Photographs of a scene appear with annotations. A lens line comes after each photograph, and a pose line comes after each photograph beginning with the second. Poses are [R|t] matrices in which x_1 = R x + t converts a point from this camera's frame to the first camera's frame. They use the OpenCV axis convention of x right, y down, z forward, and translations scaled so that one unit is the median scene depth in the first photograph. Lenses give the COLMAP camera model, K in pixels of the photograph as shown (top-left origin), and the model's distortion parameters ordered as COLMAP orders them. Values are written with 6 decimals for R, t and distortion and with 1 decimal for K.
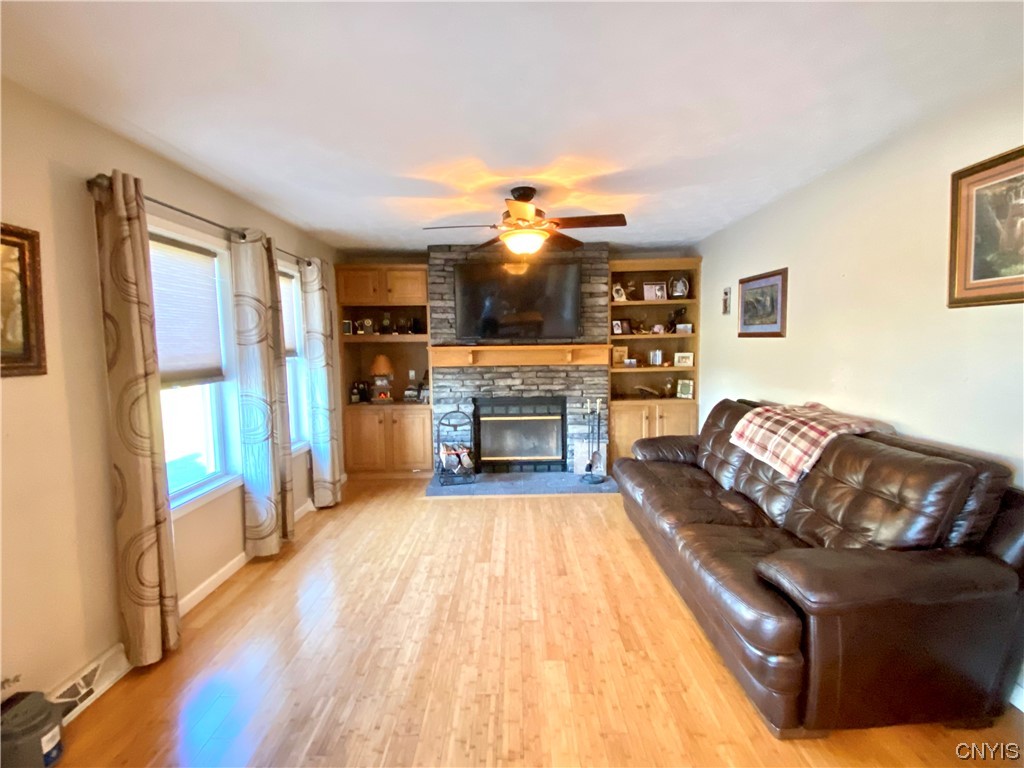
lens RADIAL K [[451.7, 0, 513.9], [0, 451.7, 380.8], [0, 0, 1]] dist [0.000822, -0.000015]
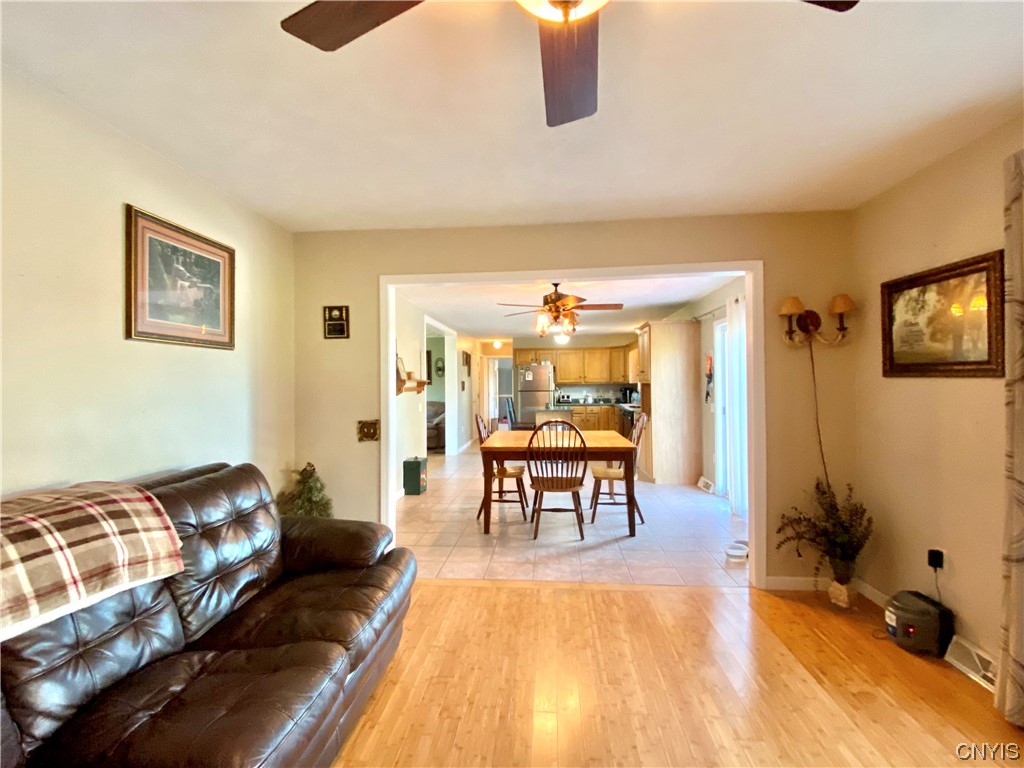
lens RADIAL K [[451.7, 0, 512.2], [0, 451.7, 380.8], [0, 0, 1]] dist [0.000822, -0.000015]
pose [[-0.993305, 0.029161, 0.111779, 0.029524], [0.037178, 0.996831, 0.070322, -0.124940], [-0.109374, 0.074007, -0.991242, 2.190435]]
